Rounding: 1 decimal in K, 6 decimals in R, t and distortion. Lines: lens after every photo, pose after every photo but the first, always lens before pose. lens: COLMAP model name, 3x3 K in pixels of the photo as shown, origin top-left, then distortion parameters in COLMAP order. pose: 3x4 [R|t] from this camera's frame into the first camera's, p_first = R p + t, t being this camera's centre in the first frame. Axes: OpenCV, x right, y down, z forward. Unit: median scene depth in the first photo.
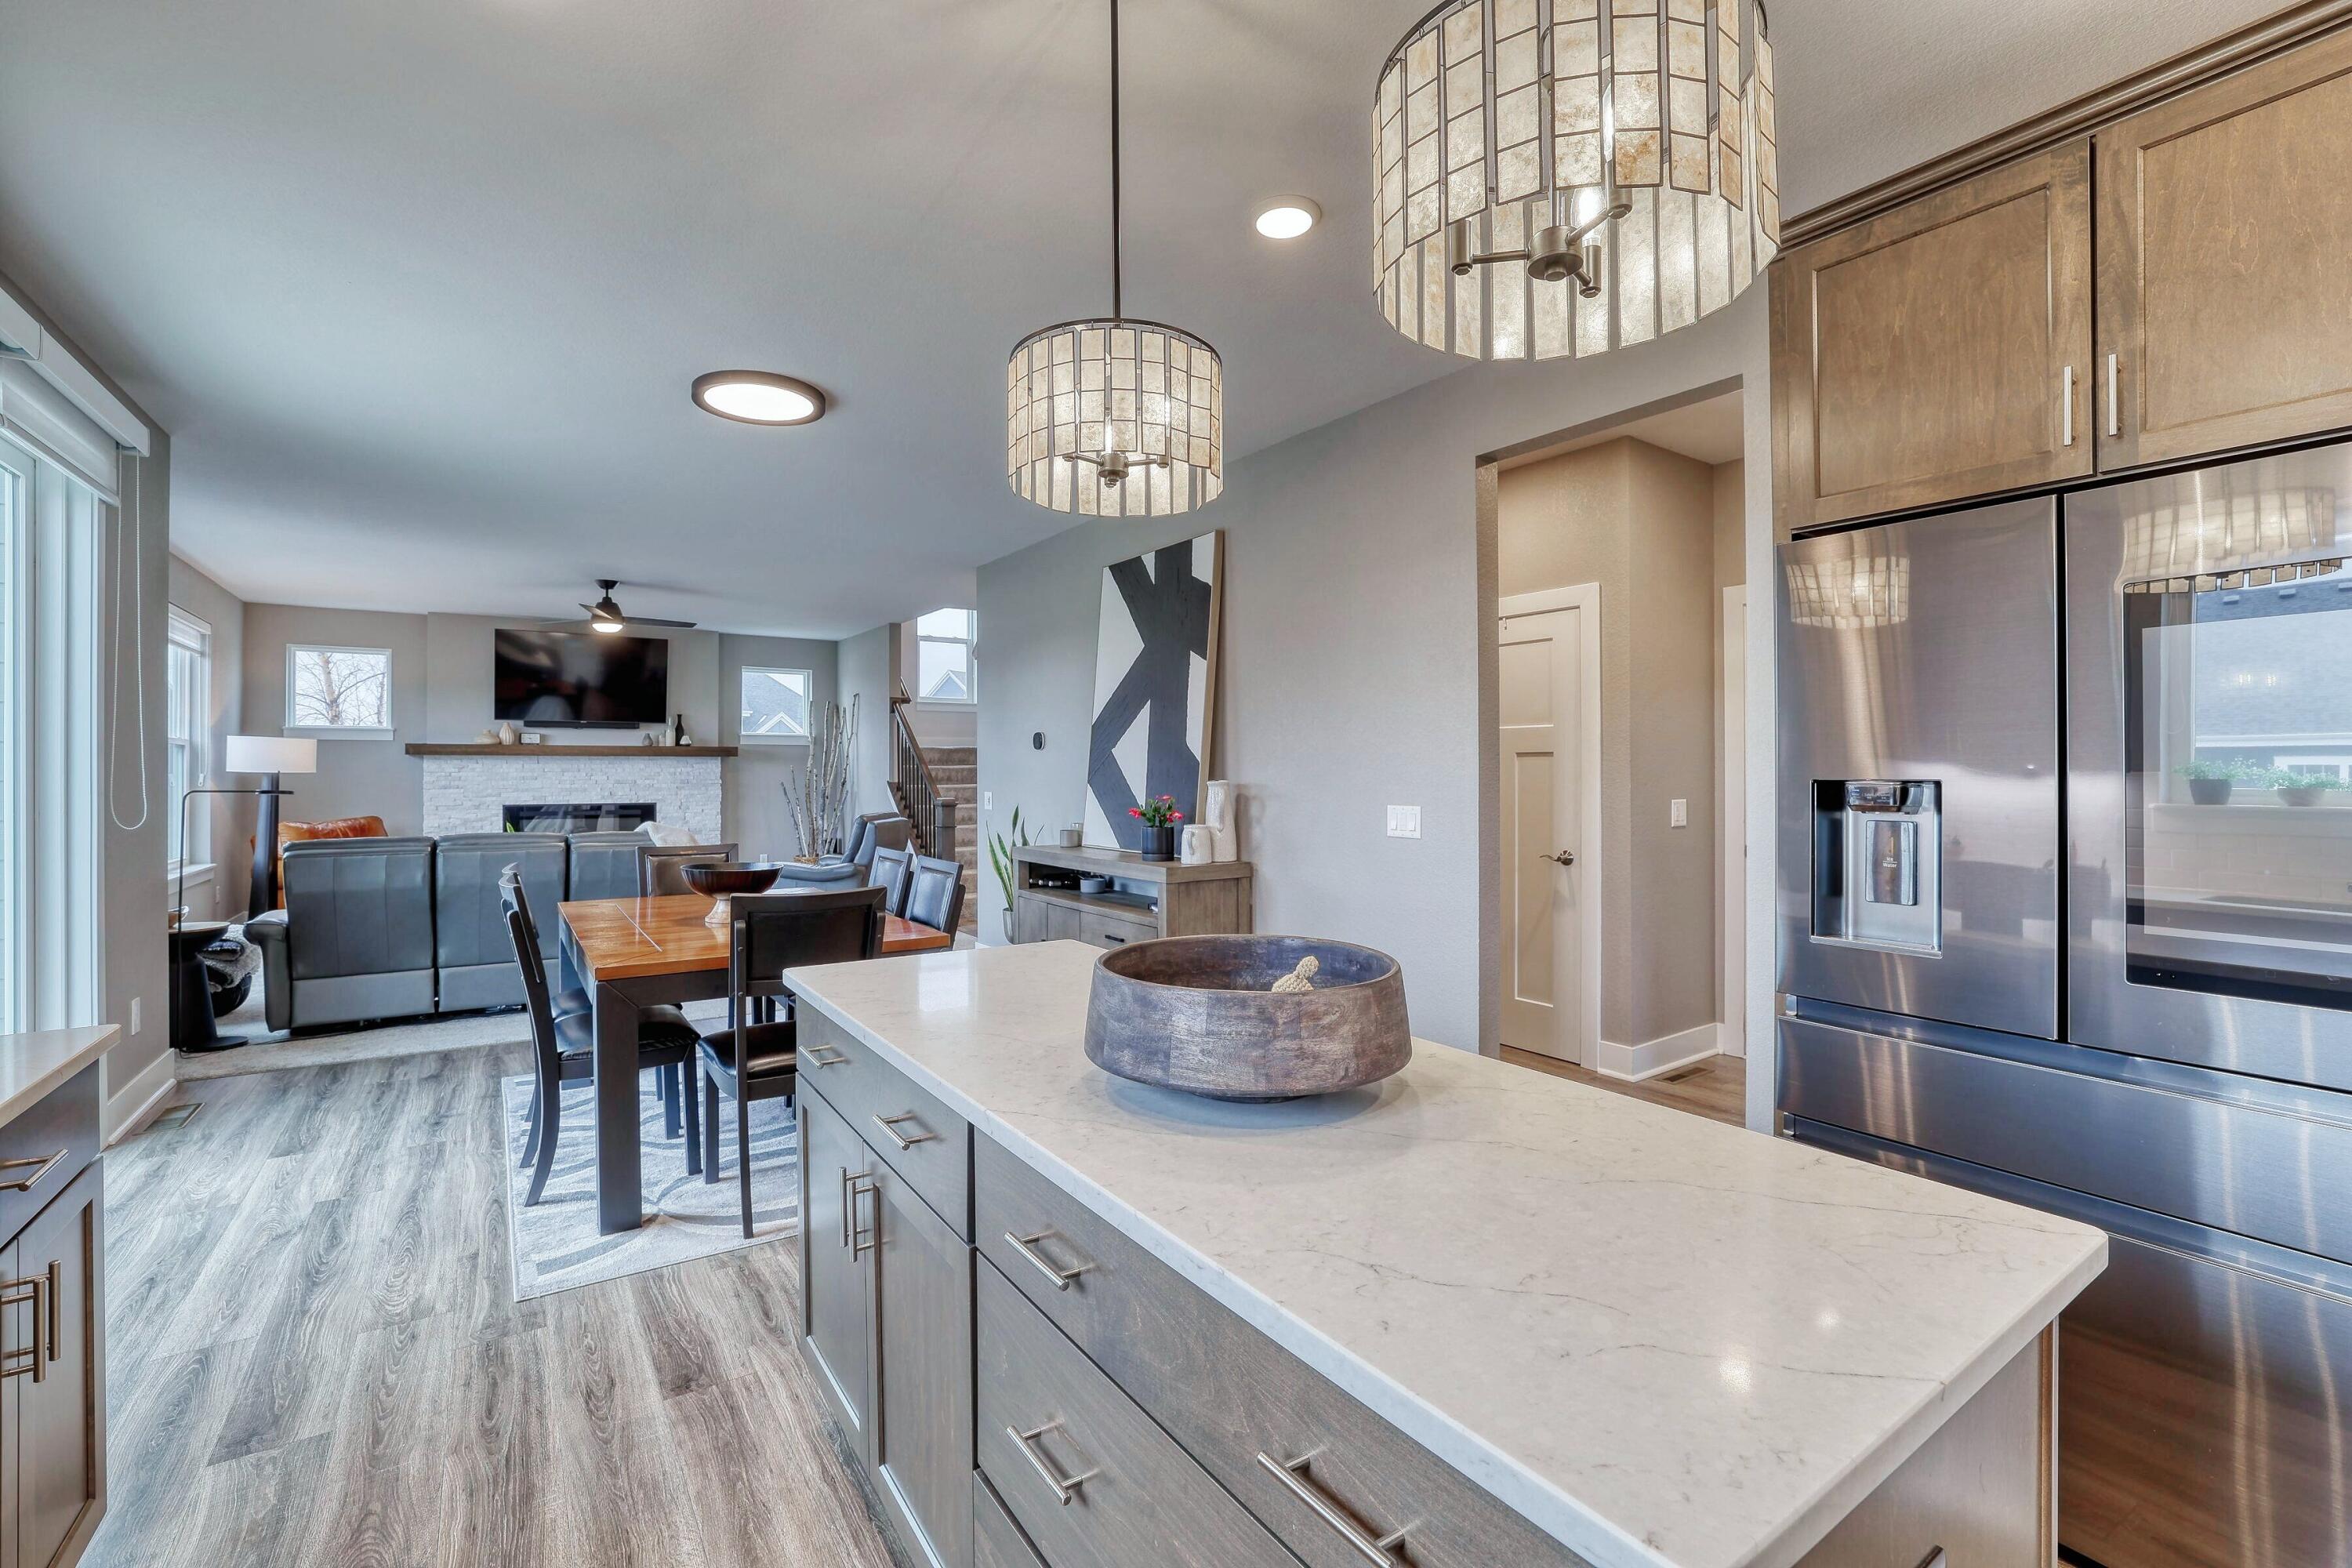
lens RADIAL K [[1022.2, 0, 1153.0], [0, 1022.2, 775.0], [0, 0, 1]] dist [-0.040393, 0.013246]
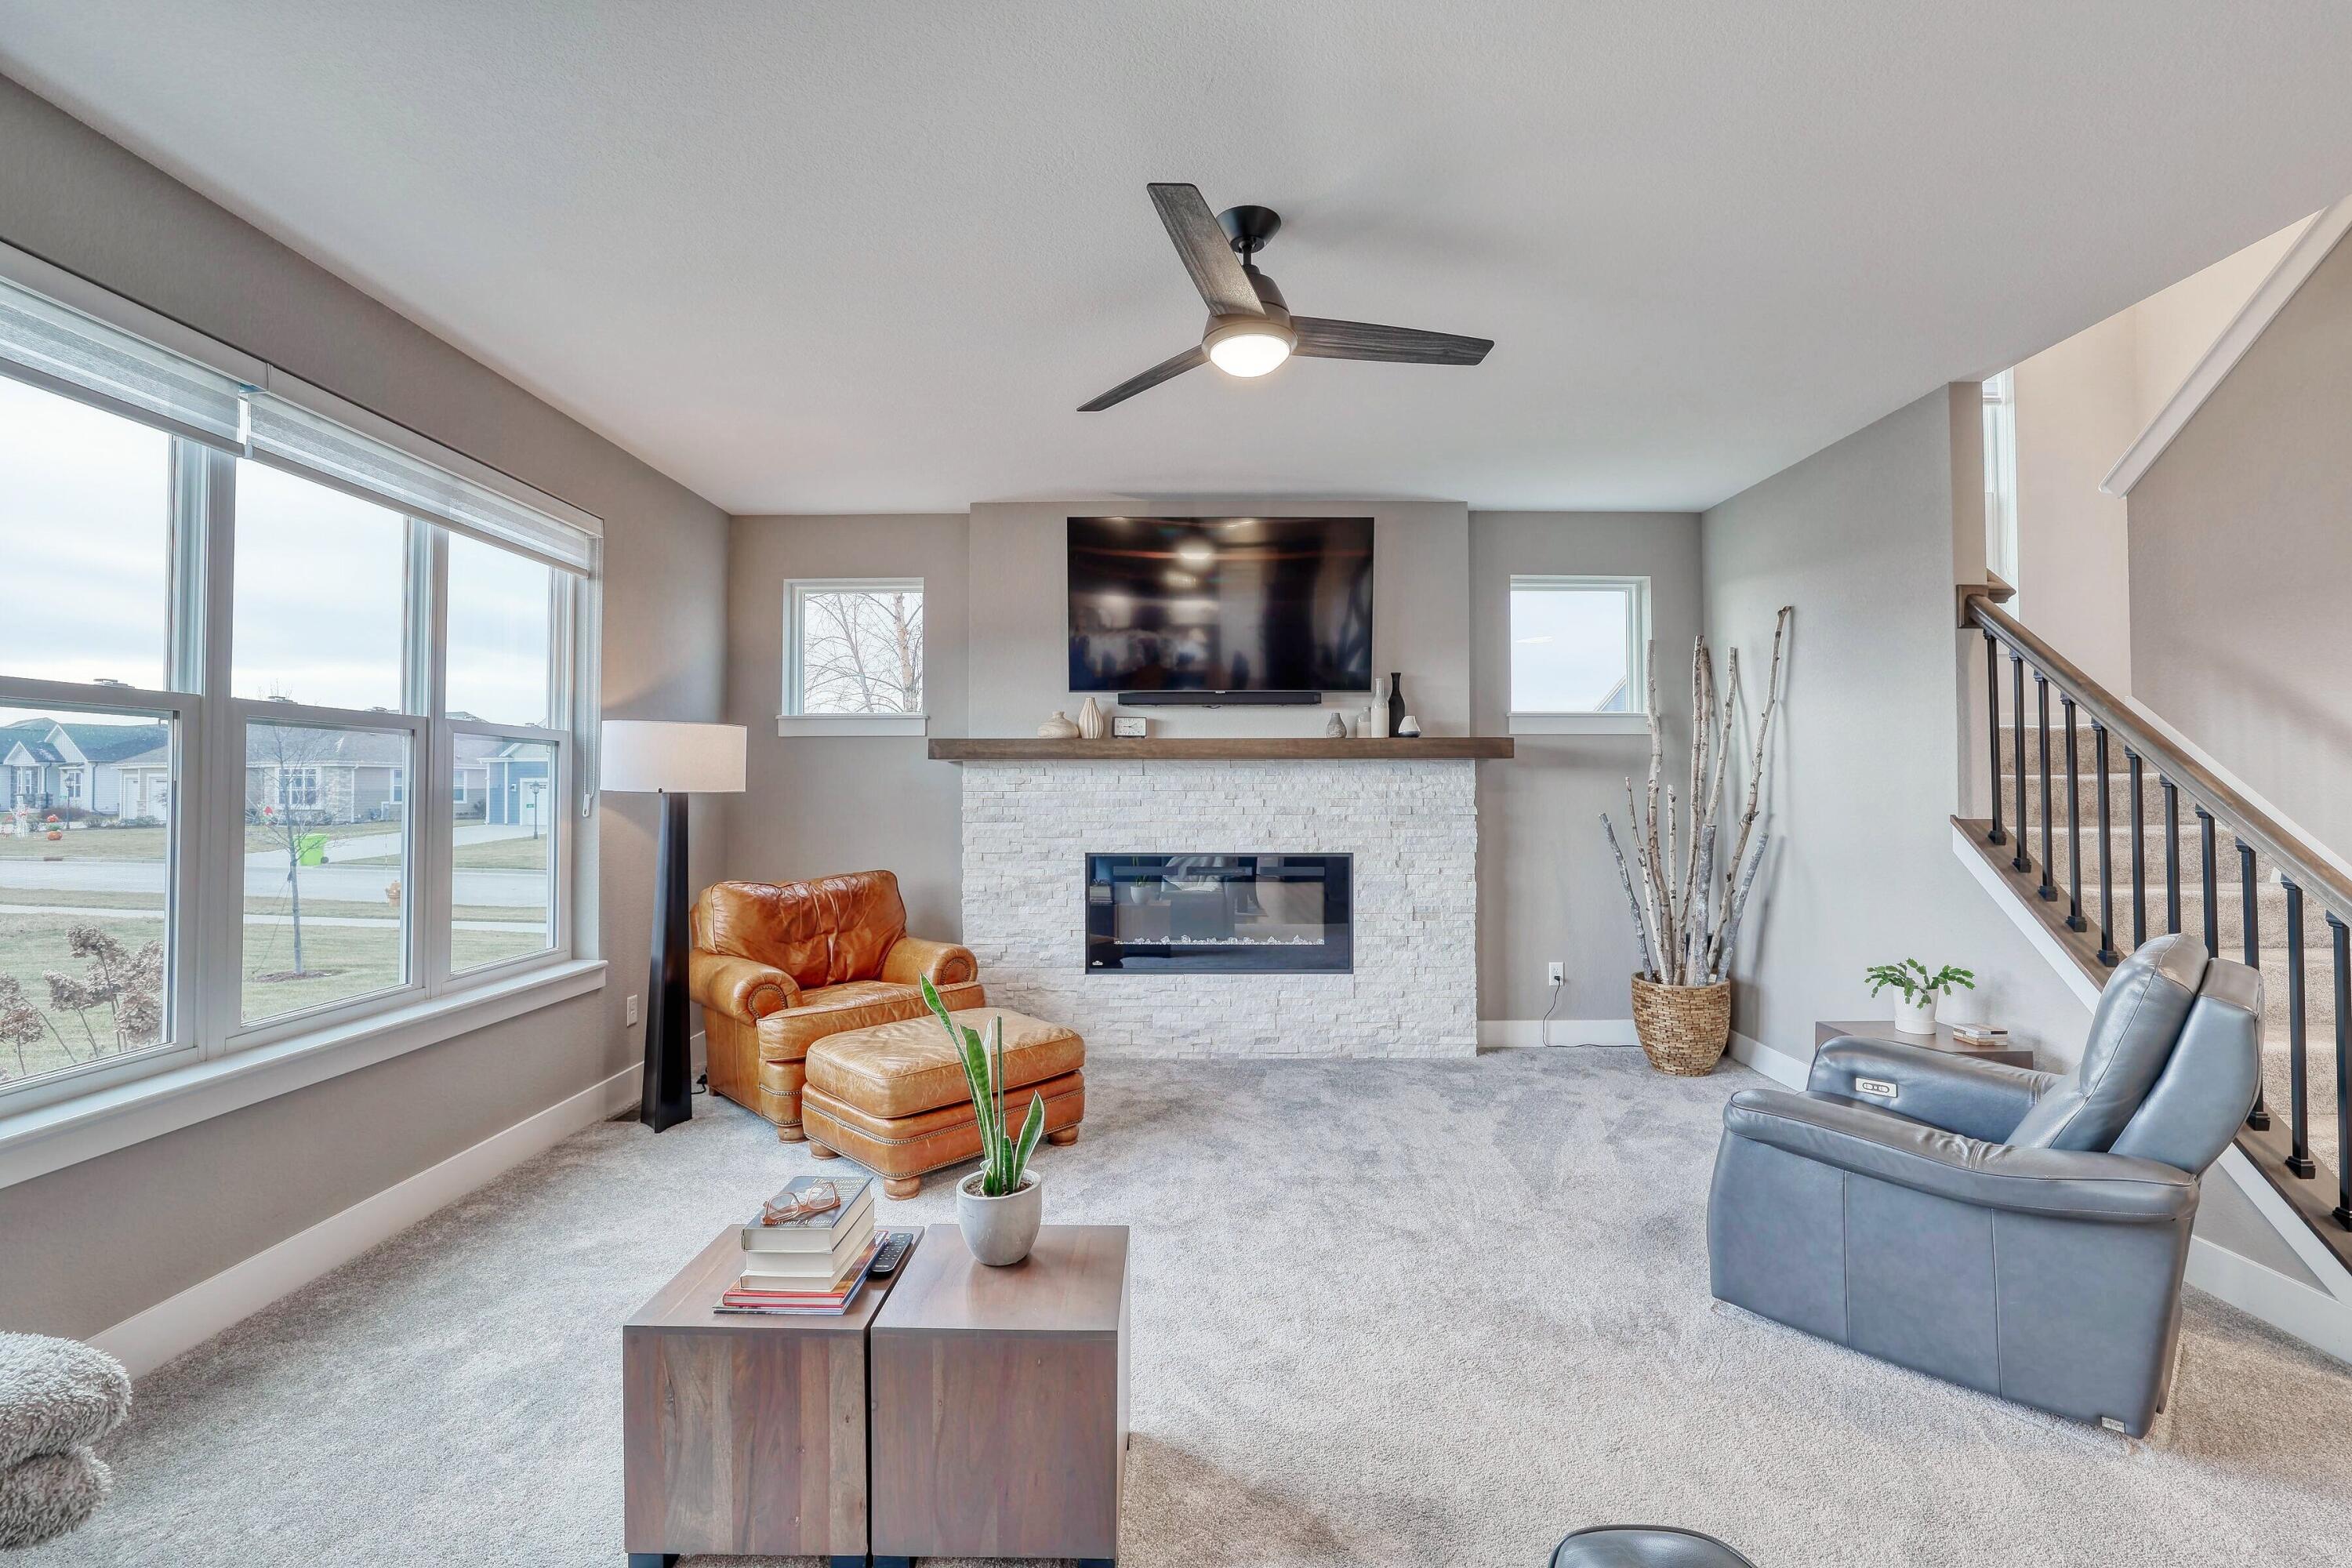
lens RADIAL K [[1022.2, 0, 1154.9], [0, 1022.2, 779.7], [0, 0, 1]] dist [-0.040393, 0.013246]
pose [[0.819739, -0.006195, -0.572704, -0.300864], [-0.002686, 0.999889, -0.014661, -0.000959], [0.572731, 0.013557, 0.819631, 0.568146]]
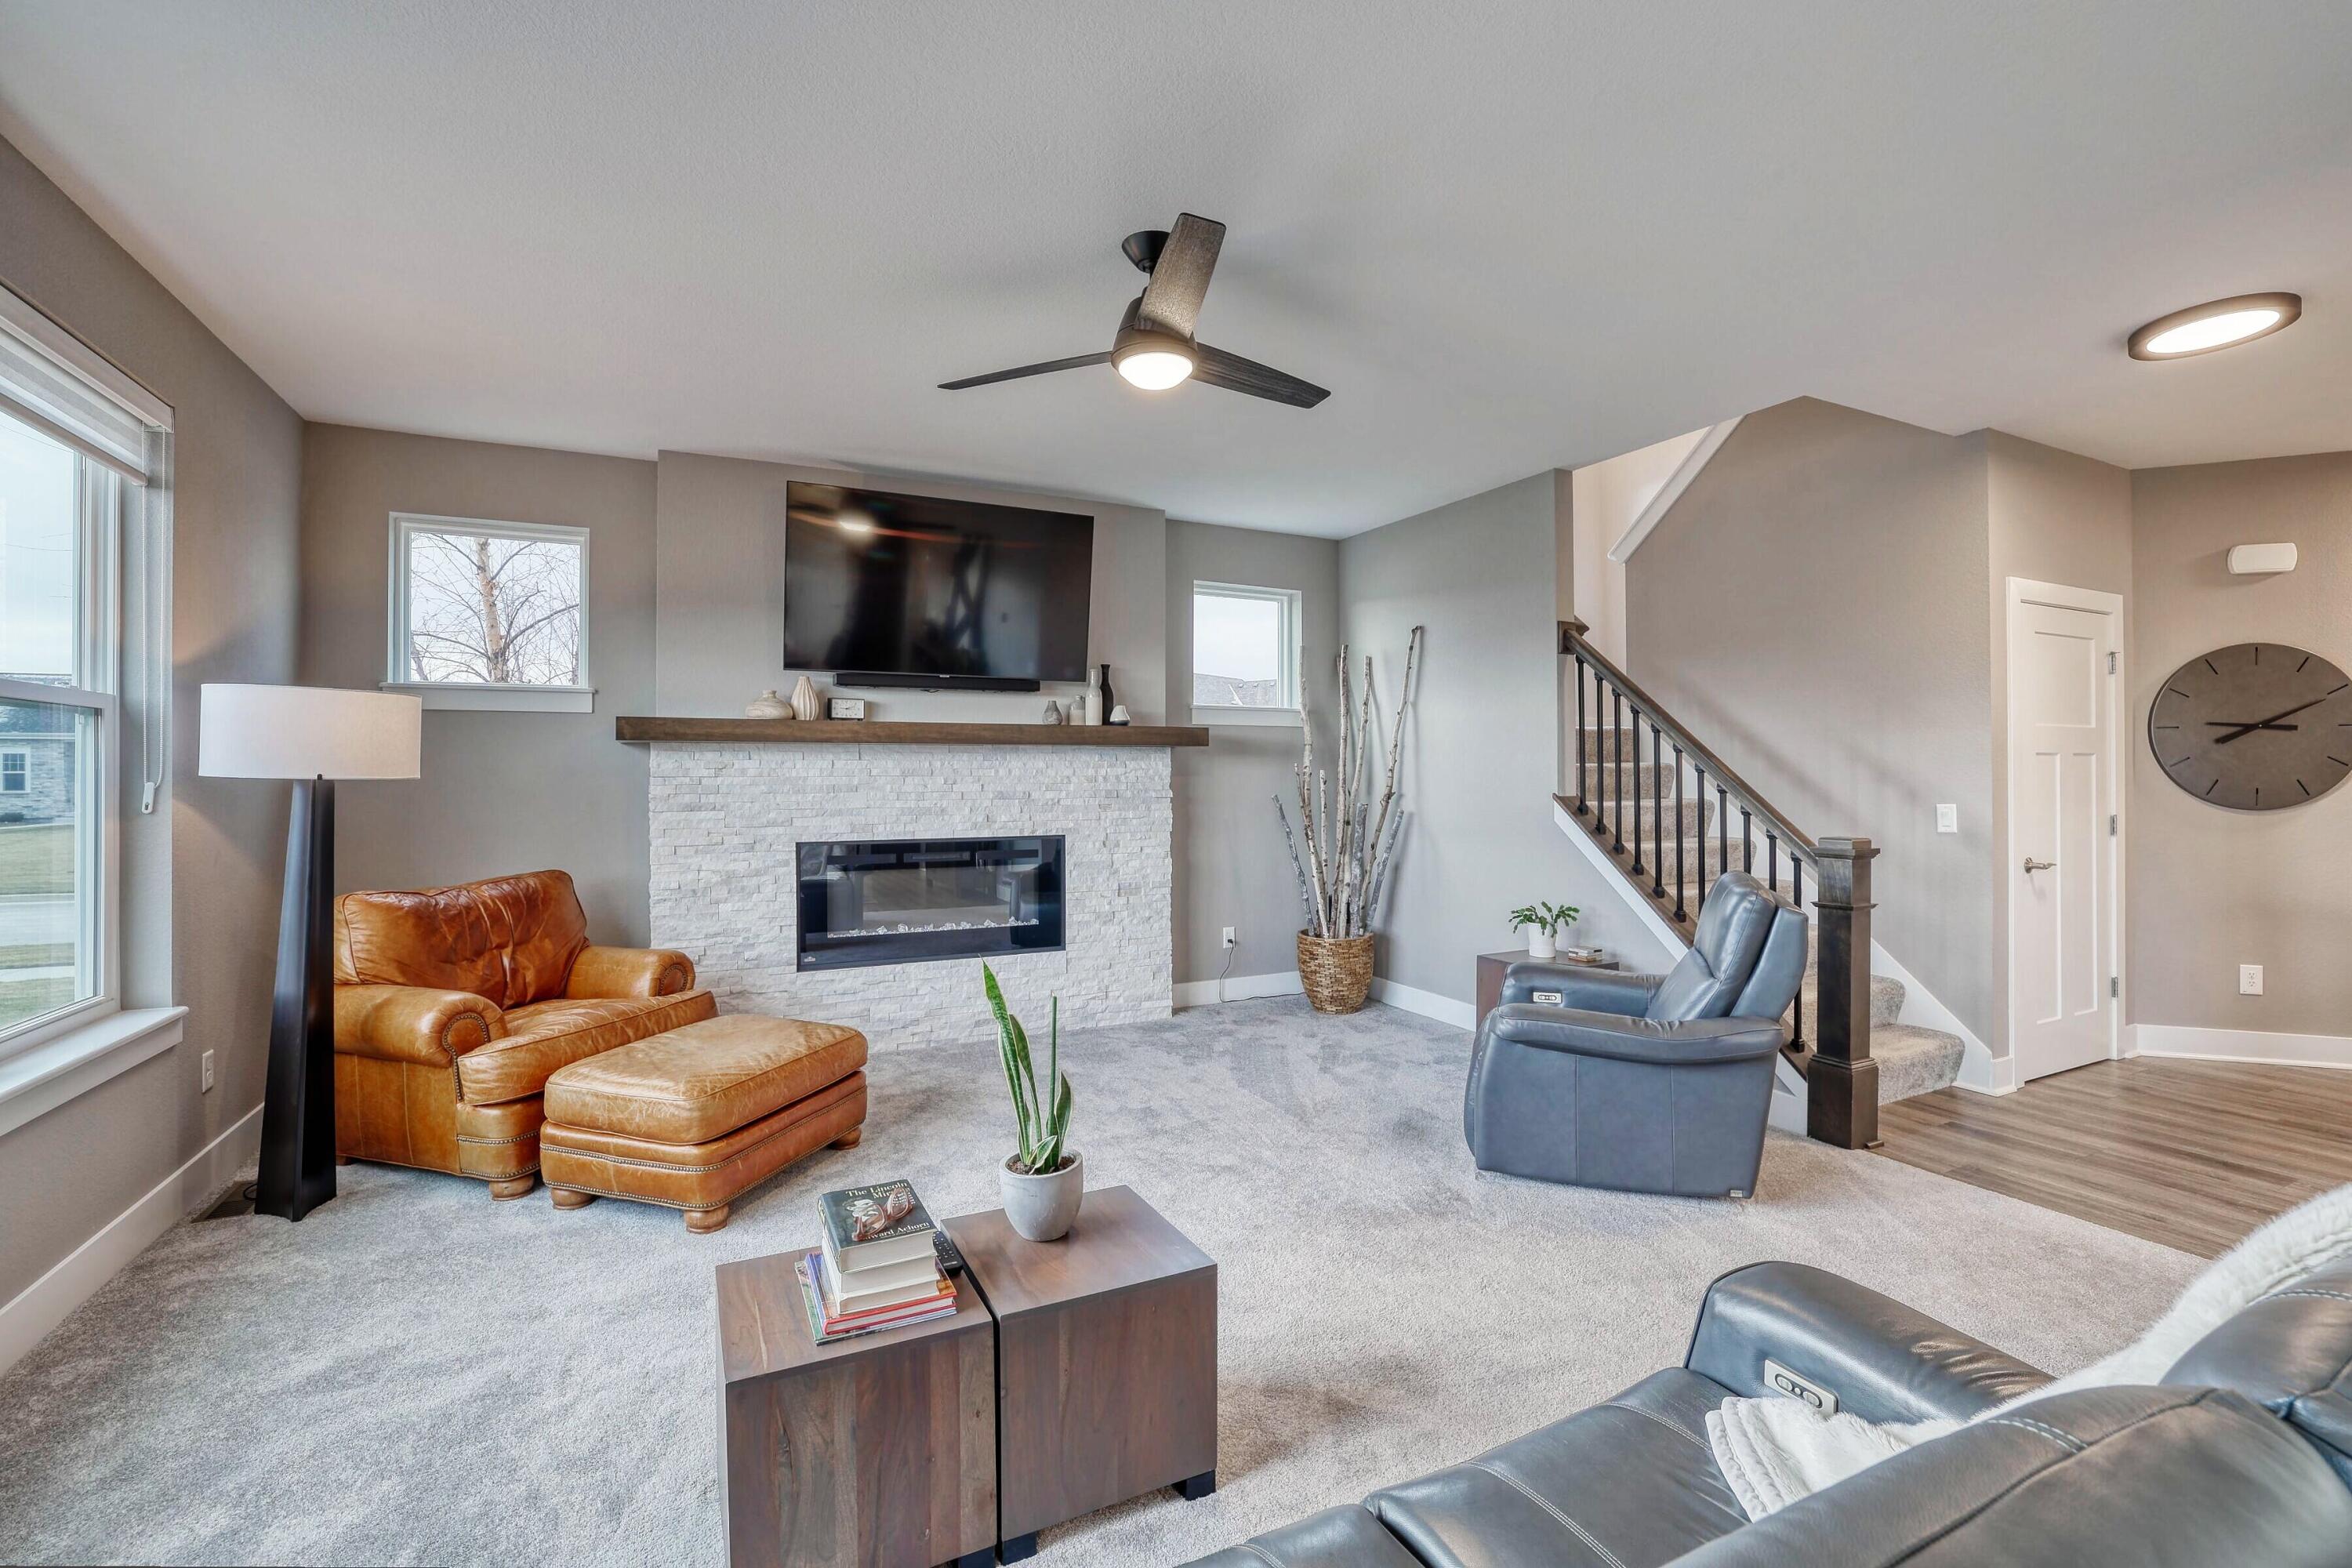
lens RADIAL K [[1034.6, 0, 1168.8], [0, 1034.6, 778.5], [0, 0, 1]] dist [-0.032442, 0.008128]
pose [[0.991393, -0.001203, -0.130912, -0.390658], [0.001053, 0.999999, -0.001221, -0.000916], [0.130913, 0.001072, 0.991393, 0.512198]]
